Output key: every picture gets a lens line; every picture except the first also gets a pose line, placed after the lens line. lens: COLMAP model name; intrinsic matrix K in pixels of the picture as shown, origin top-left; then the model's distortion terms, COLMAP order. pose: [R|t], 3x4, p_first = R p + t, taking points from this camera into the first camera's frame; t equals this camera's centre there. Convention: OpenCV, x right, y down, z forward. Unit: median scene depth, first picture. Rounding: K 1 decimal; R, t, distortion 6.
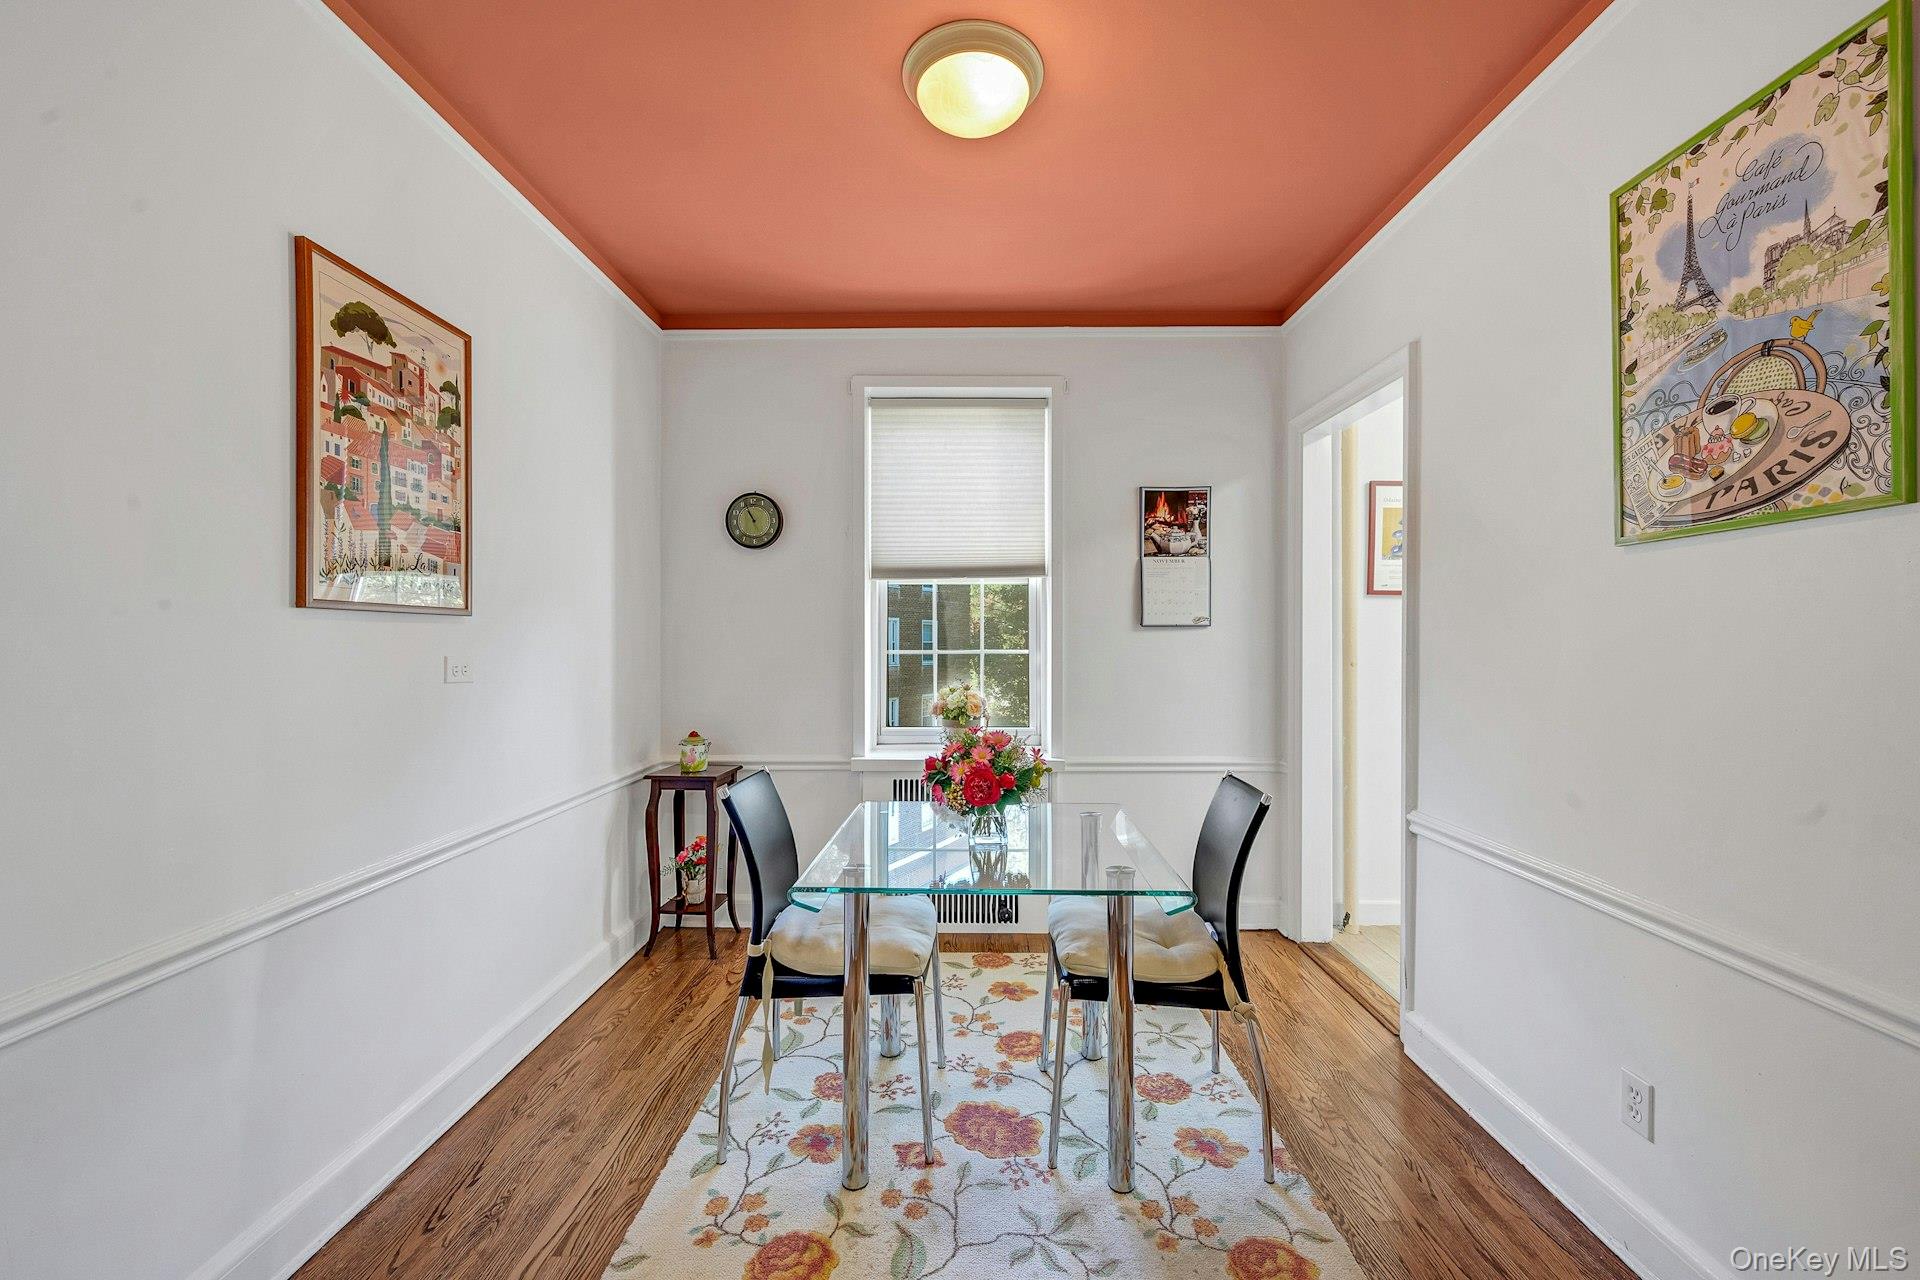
lens RADIAL K [[775.4, 0, 958.6], [0, 775.4, 644.5], [0, 0, 1]] dist [0.001542, -0.000894]
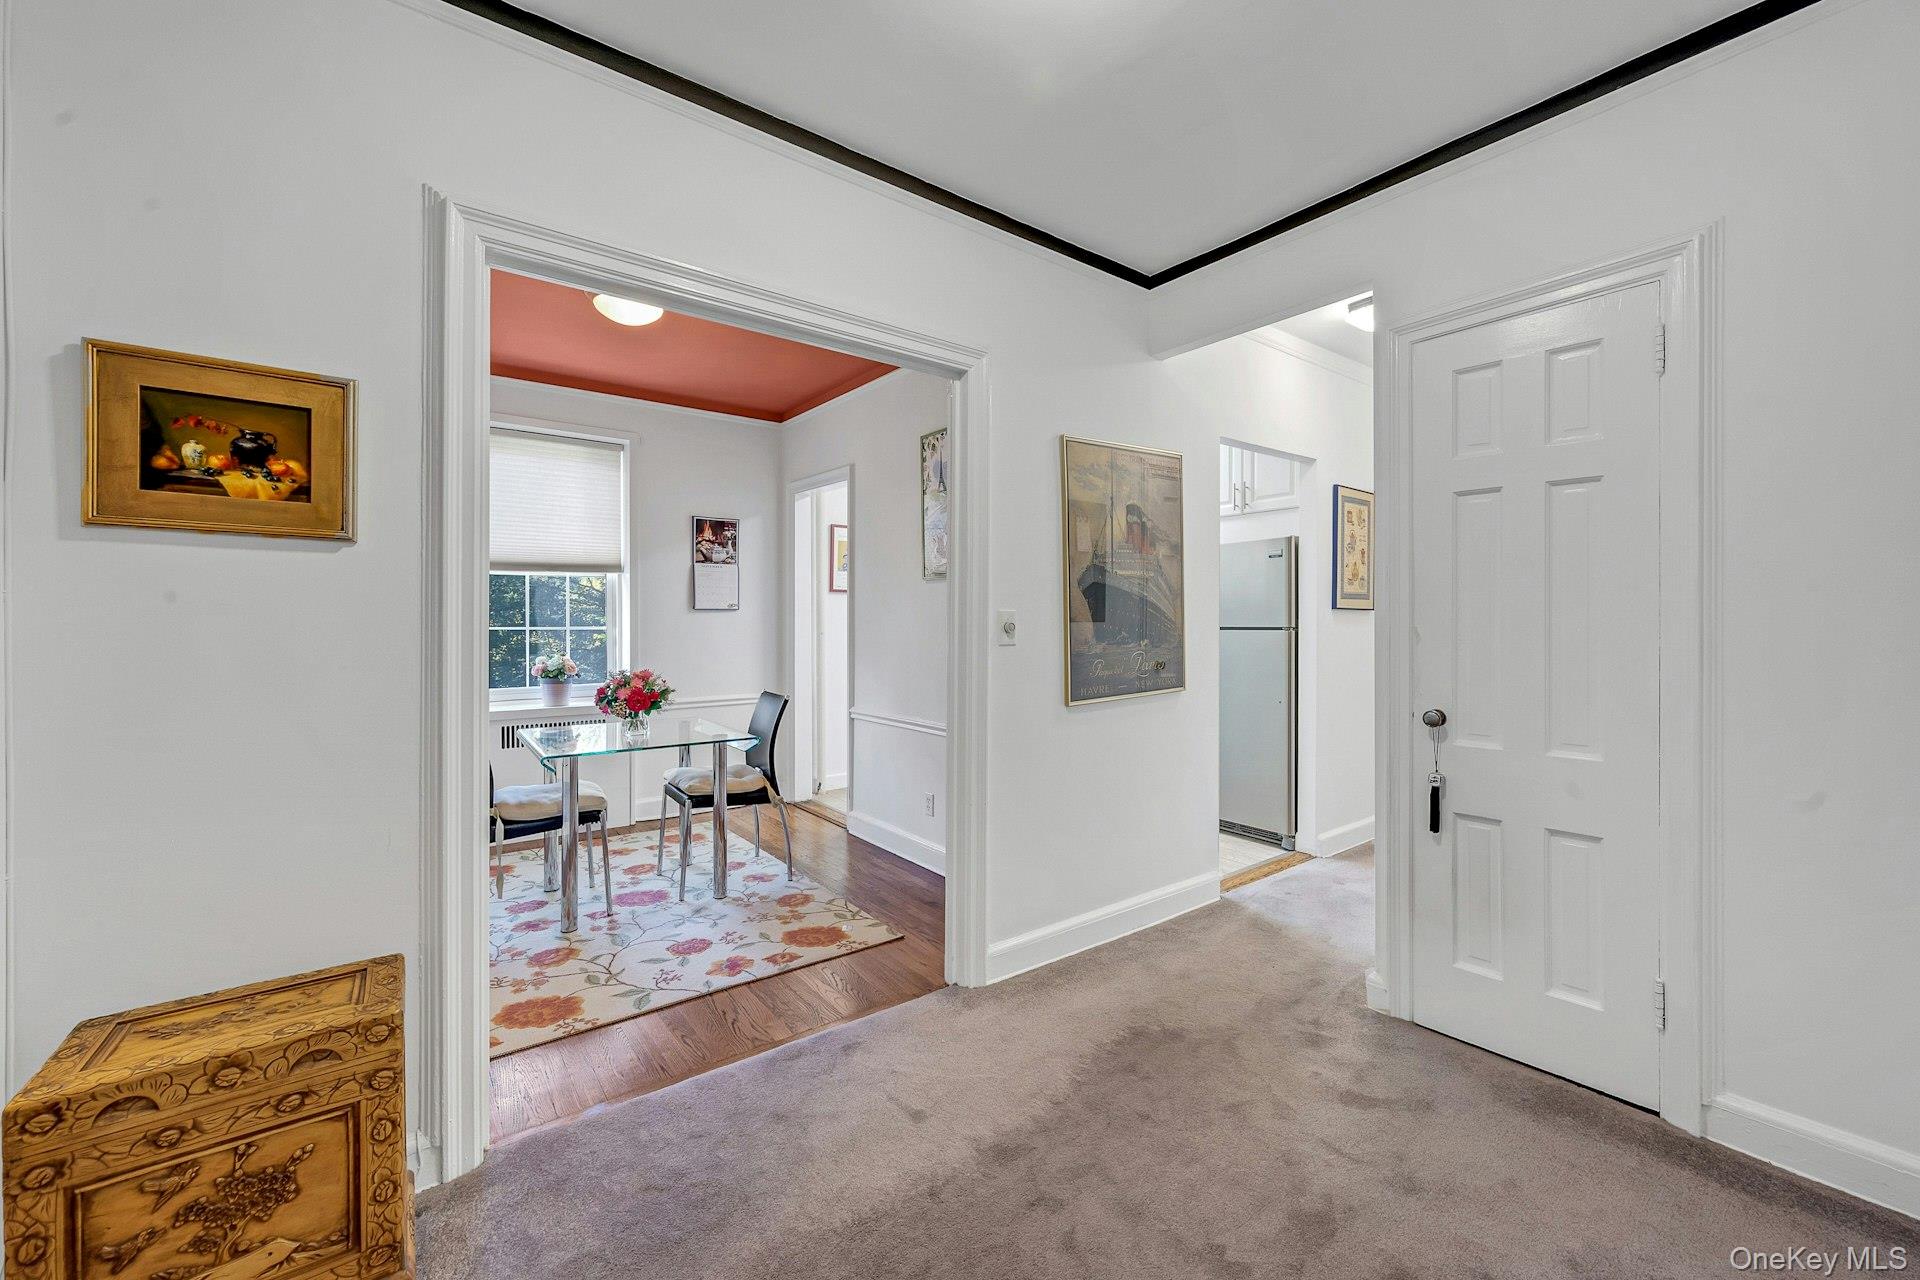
lens RADIAL K [[775.4, 0, 966.8], [0, 775.4, 621.6], [0, 0, 1]] dist [0.001542, -0.000894]
pose [[0.785804, -0.001678, 0.618473, -0.389776], [0.003563, 0.999992, -0.001814, 0.006445], [-0.618465, 0.003629, 0.785804, -0.705646]]
